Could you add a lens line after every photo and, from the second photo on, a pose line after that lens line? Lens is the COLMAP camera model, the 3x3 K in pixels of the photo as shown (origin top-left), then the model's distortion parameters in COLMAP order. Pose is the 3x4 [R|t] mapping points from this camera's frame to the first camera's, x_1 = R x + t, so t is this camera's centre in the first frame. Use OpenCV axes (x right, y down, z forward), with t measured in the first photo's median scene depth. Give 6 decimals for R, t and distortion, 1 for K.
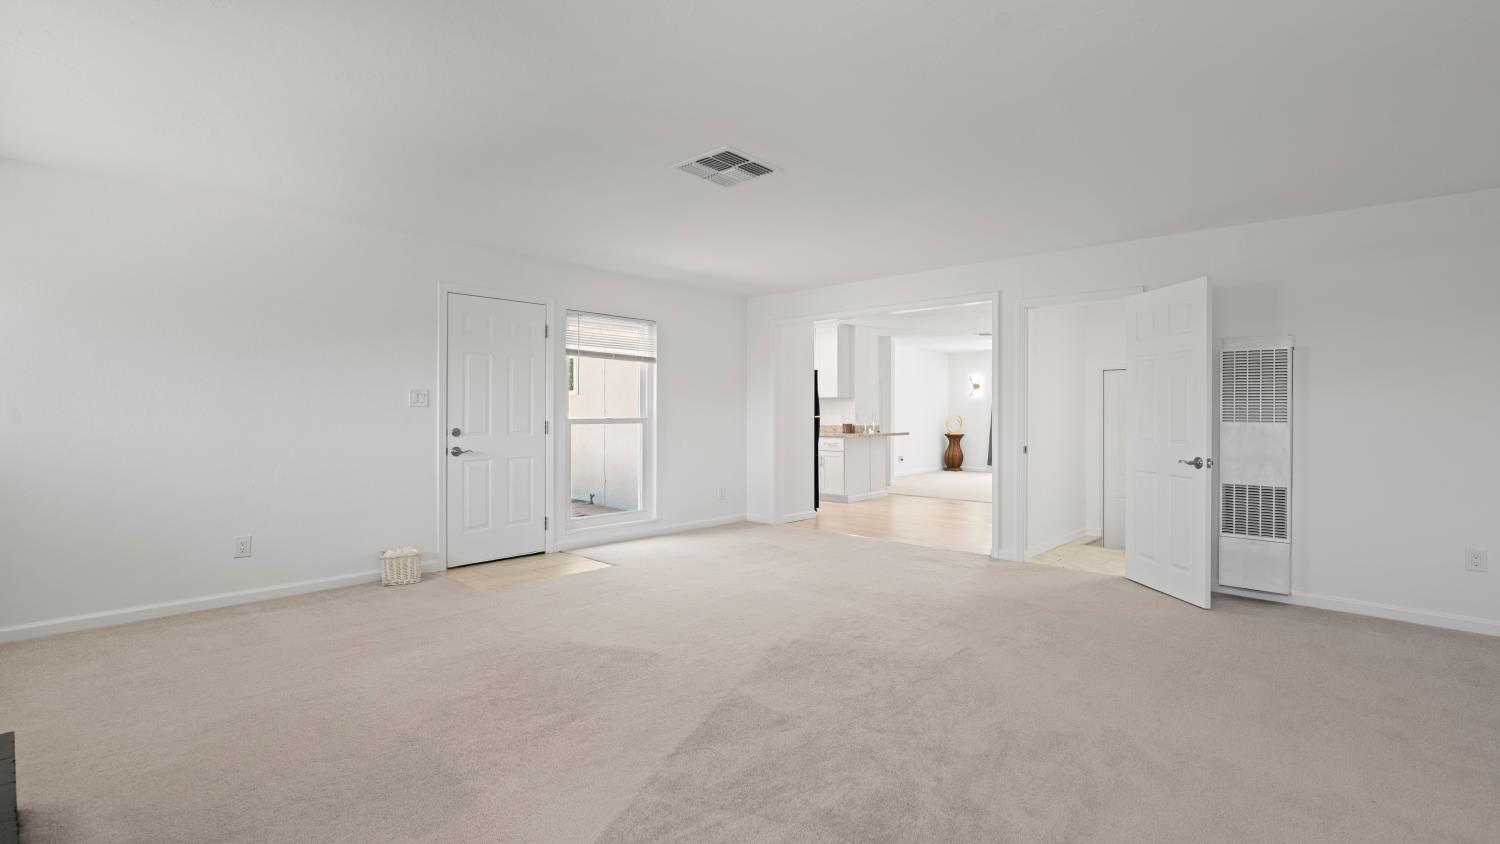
lens RADIAL K [[681.1, 0, 752.4], [0, 681.1, 413.8], [0, 0, 1]] dist [-0.000049, 0.000365]
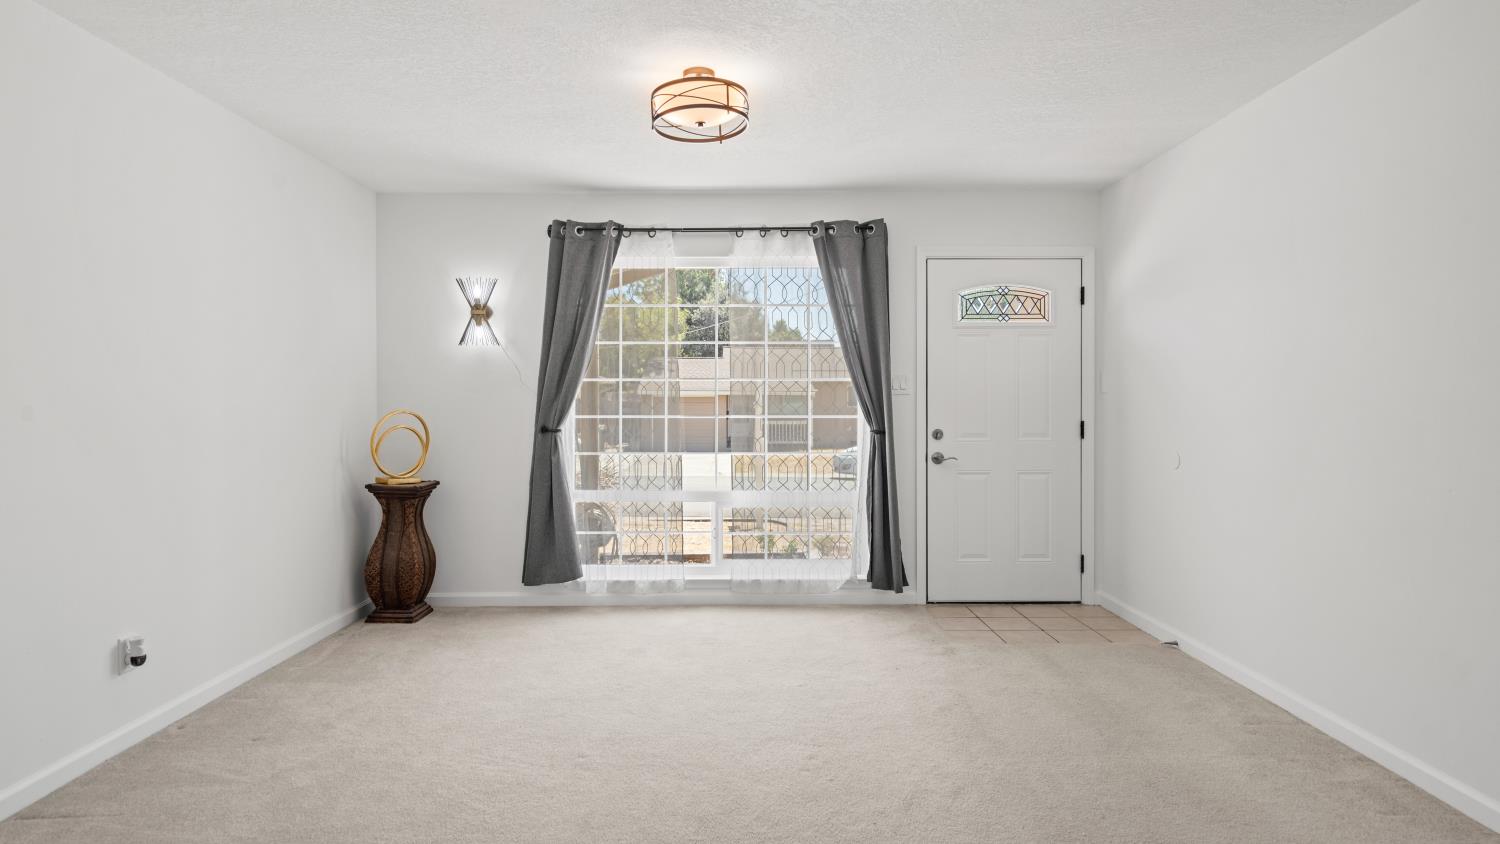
lens RADIAL K [[830.2, 0, 745.7], [0, 830.2, 412.7], [0, 0, 1]] dist [0.005556, 0.002929]
pose [[0.738454, -0.011083, 0.674213, 0.174984], [0.007818, 0.999938, 0.007874, 0.000184], [-0.674258, -0.000544, 0.738495, 0.665578]]
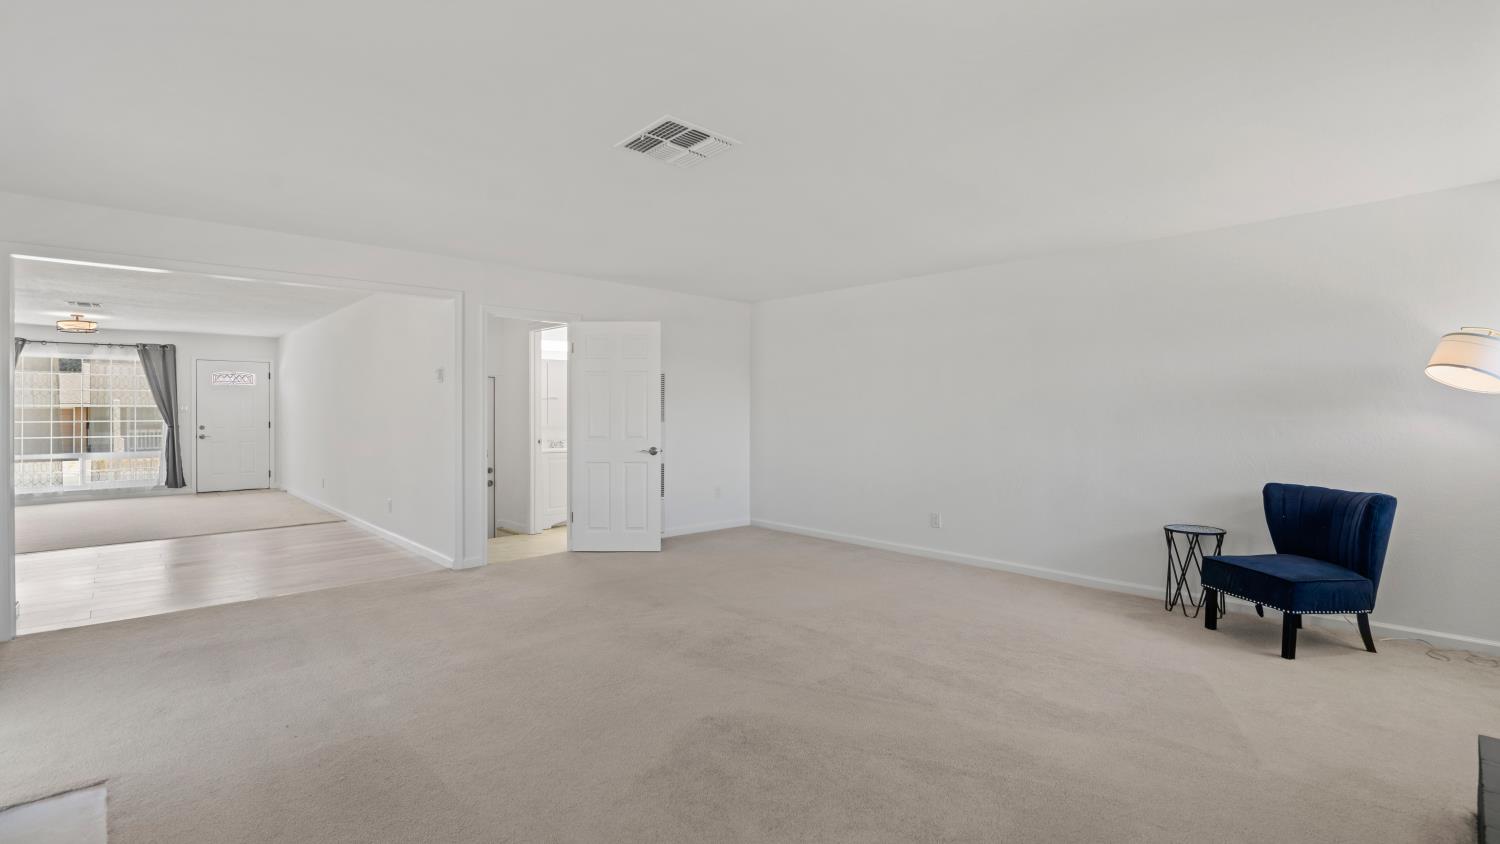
lens RADIAL K [[681.1, 0, 750.0], [0, 681.1, 408.7], [0, 0, 1]] dist [-0.000049, 0.000365]
pose [[0.081003, -0.005239, 0.996700, -0.221956], [0.005908, 0.999971, 0.004776, -0.007803], [-0.996696, 0.005502, 0.081032, 0.213214]]
